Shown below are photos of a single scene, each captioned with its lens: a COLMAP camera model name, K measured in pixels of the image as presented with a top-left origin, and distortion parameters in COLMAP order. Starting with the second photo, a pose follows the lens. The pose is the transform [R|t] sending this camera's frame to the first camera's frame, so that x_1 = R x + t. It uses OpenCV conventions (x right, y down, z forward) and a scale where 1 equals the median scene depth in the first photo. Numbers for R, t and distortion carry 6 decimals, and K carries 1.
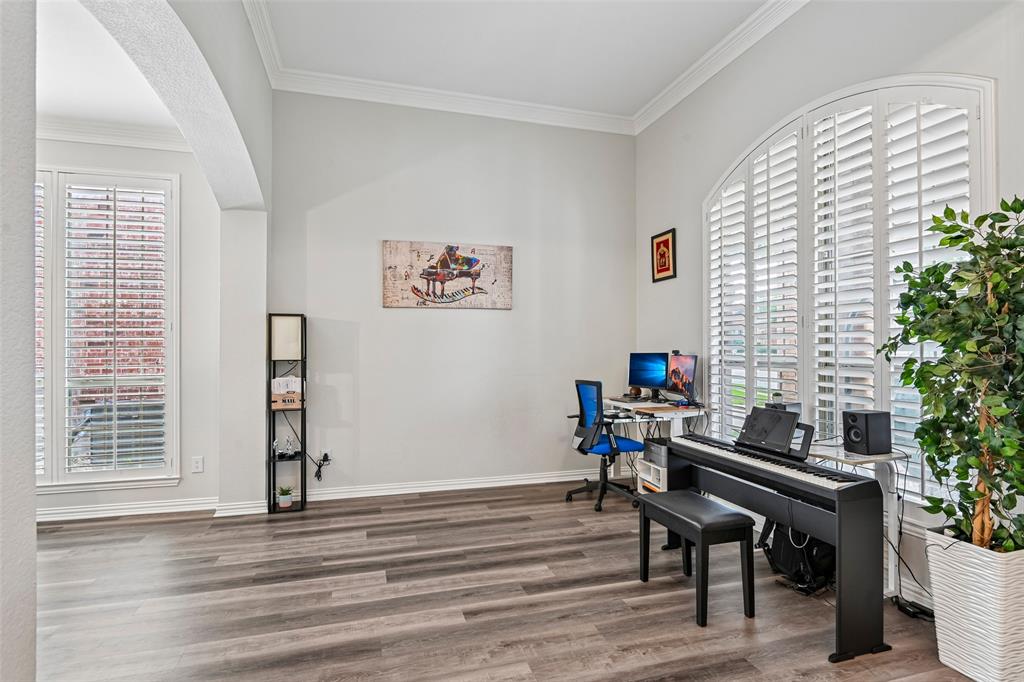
lens RADIAL K [[523.9, 0, 512.0], [0, 523.9, 341.0], [0, 0, 1]] dist [-0.000332, -0.000169]
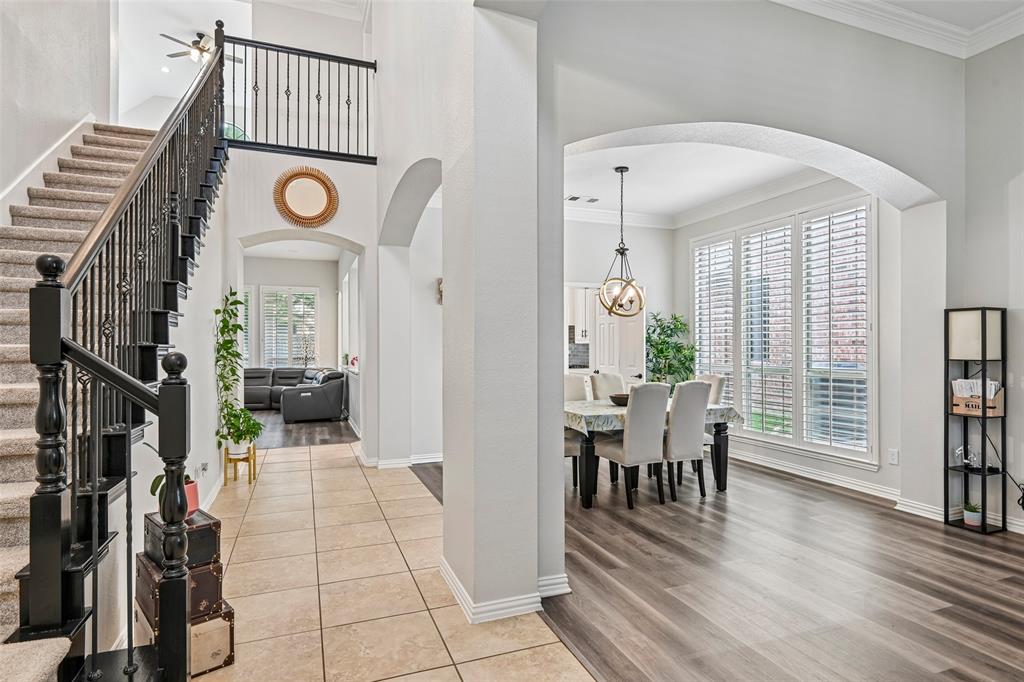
lens RADIAL K [[552.9, 0, 512.0], [0, 552.9, 341.0], [0, 0, 1]] dist [-0.002096, -0.001459]
pose [[0.075121, -0.004252, -0.997165, 0.456611], [0.010732, 0.999936, -0.003455, -0.001170], [0.997117, -0.010442, 0.075162, 0.159063]]
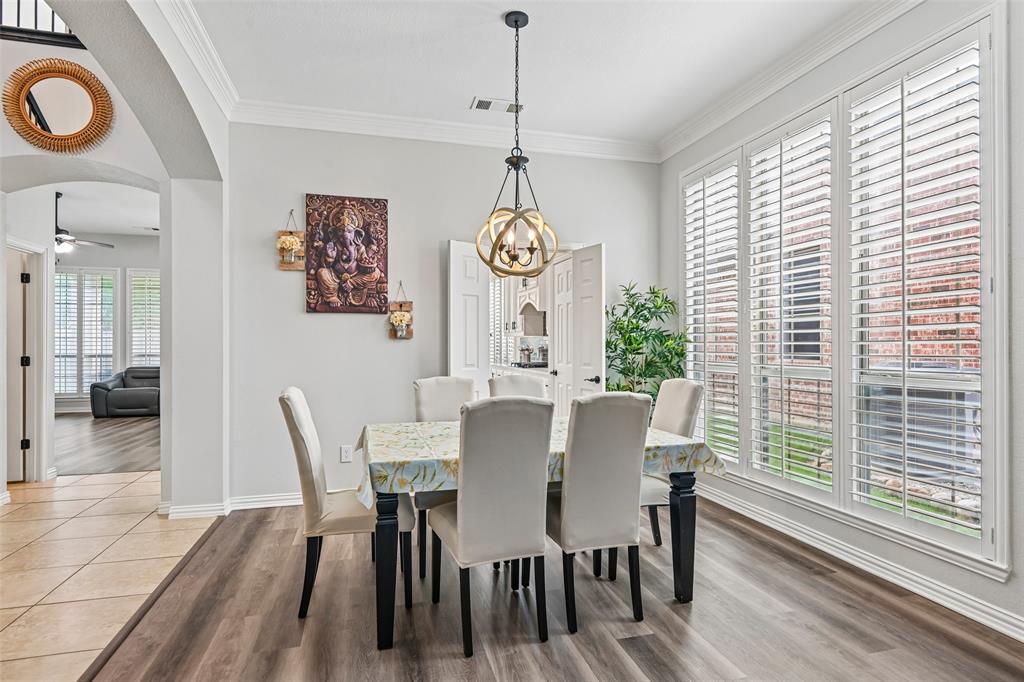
lens RADIAL K [[552.9, 0, 512.0], [0, 552.9, 341.0], [0, 0, 1]] dist [-0.002096, -0.001459]
pose [[-0.022103, -0.002853, -0.999752, -0.072459], [0.009869, 0.999947, -0.003072, 0.028171], [0.999707, -0.009934, -0.022073, 0.521788]]
